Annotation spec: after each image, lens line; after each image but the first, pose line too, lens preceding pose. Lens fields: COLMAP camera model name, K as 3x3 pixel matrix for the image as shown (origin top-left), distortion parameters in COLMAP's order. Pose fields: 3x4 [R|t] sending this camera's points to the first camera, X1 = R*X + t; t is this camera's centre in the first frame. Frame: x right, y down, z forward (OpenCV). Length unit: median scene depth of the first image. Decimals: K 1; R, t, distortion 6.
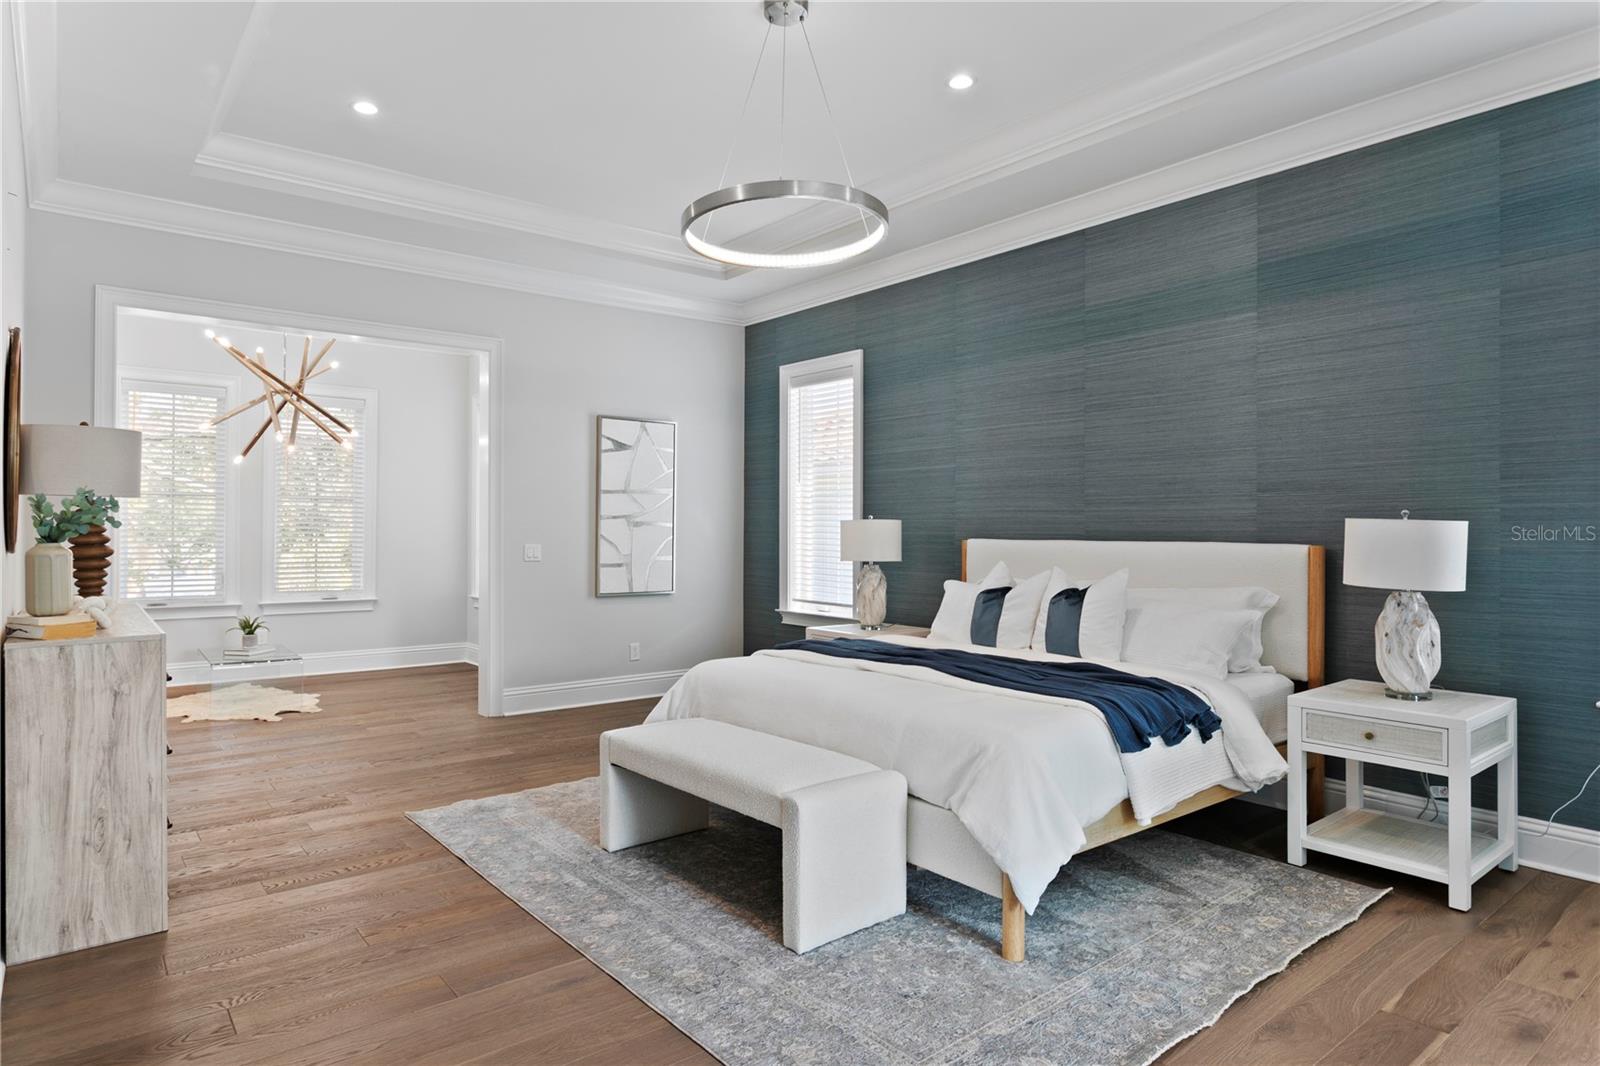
lens RADIAL K [[919.7, 0, 800.0], [0, 919.7, 533.0], [0, 0, 1]] dist [-0.002974, 0.002091]
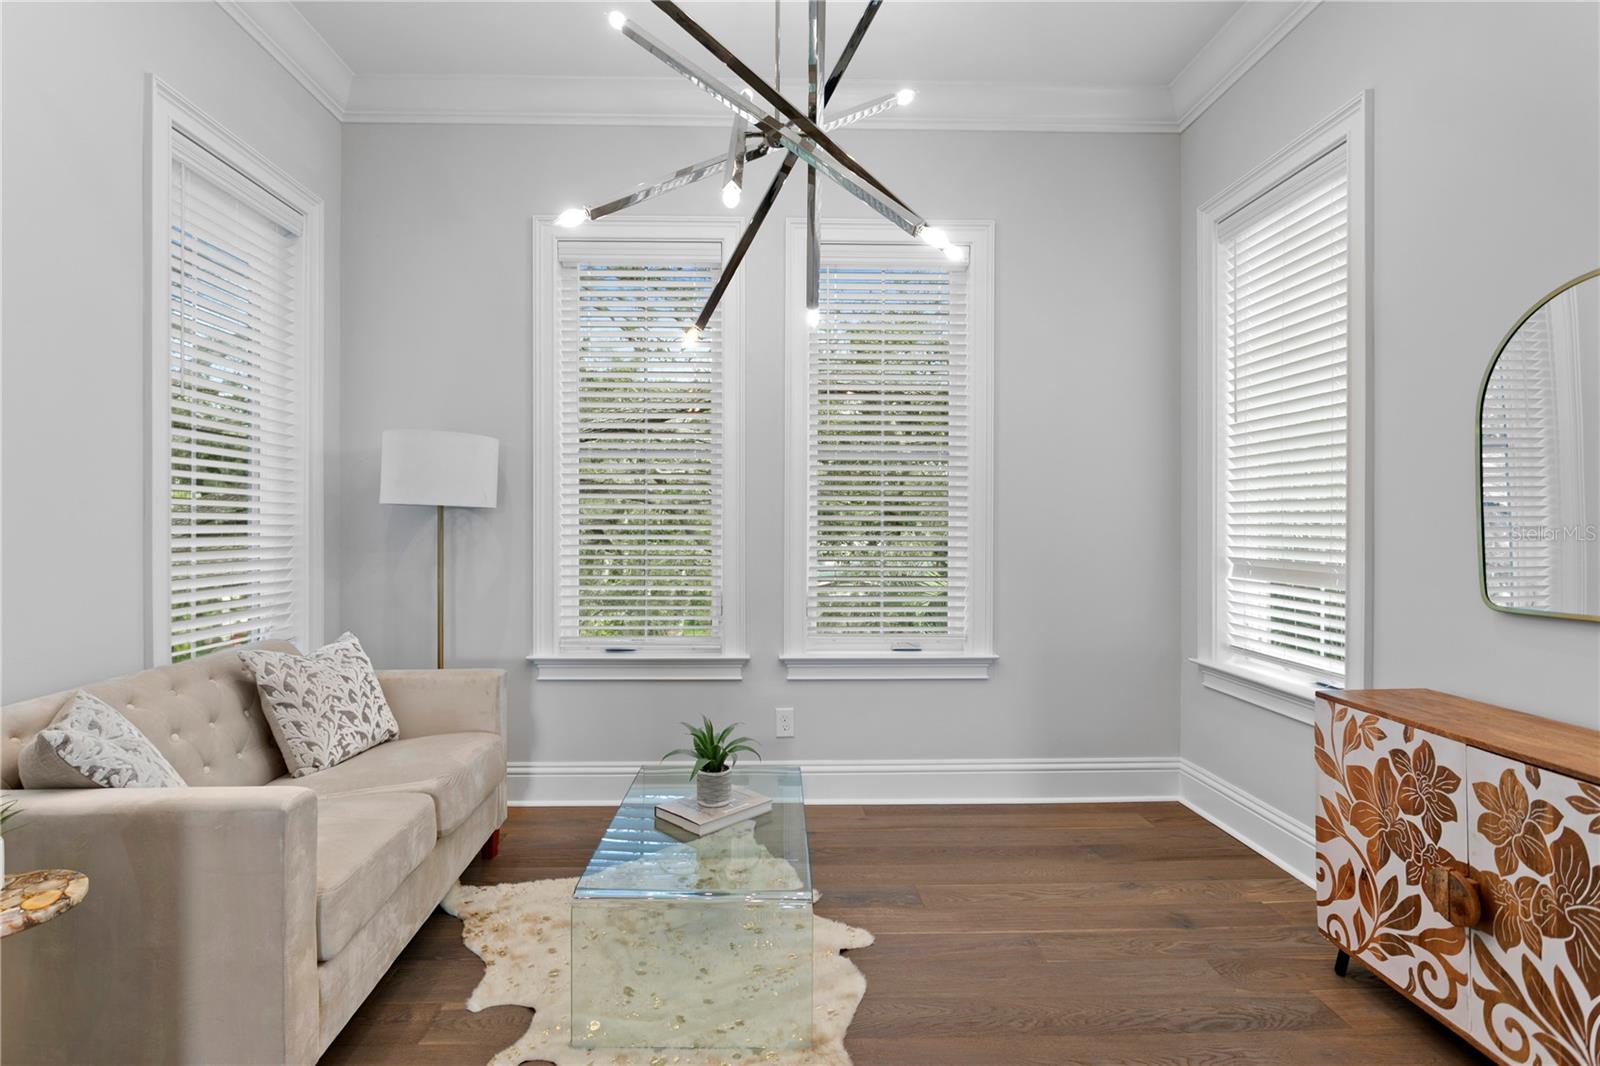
lens RADIAL K [[809.4, 0, 800.0], [0, 809.4, 533.0], [0, 0, 1]] dist [-0.000820, 0.000727]
pose [[0.804157, 0.007389, -0.594371, -0.525641], [-0.003112, 0.999961, 0.008220, 0.007267], [0.594409, -0.004761, 0.804149, 1.078518]]
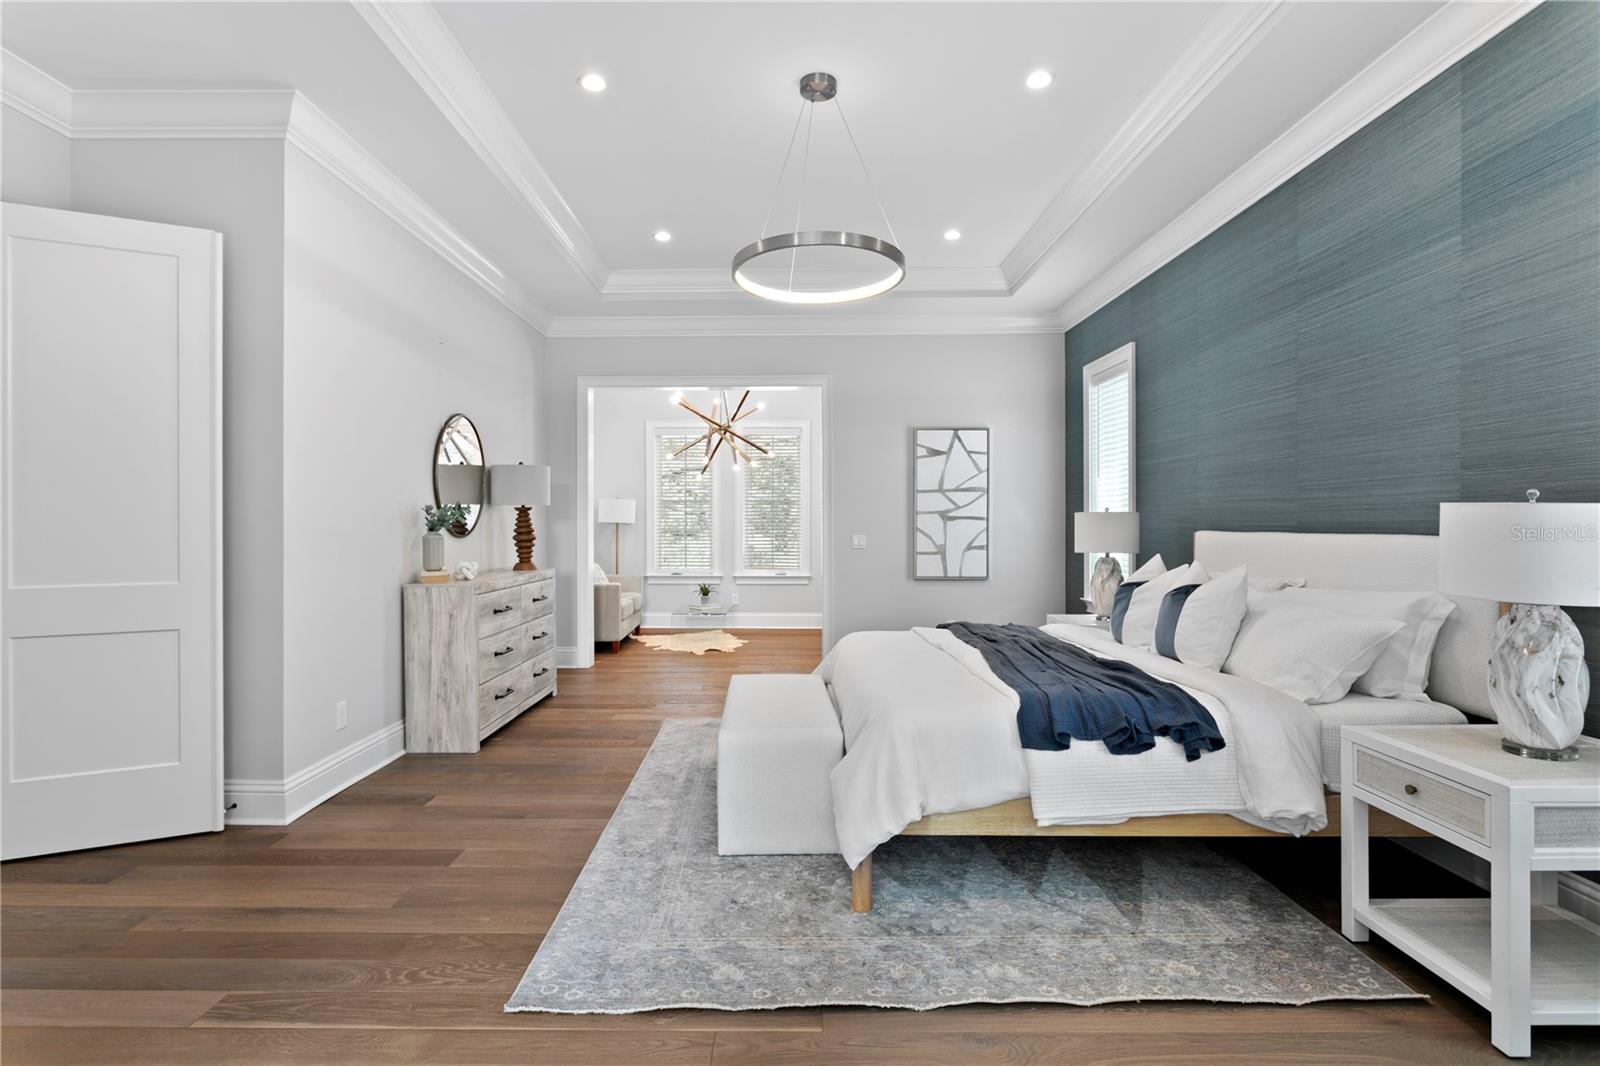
lens RADIAL K [[809.4, 0, 800.0], [0, 809.4, 533.0], [0, 0, 1]] dist [-0.000820, 0.000727]
pose [[0.777180, 0.002320, -0.629275, 0.490357], [0.002143, 0.999978, 0.006334, 0.002974], [0.629275, -0.006271, 0.777157, 0.124981]]
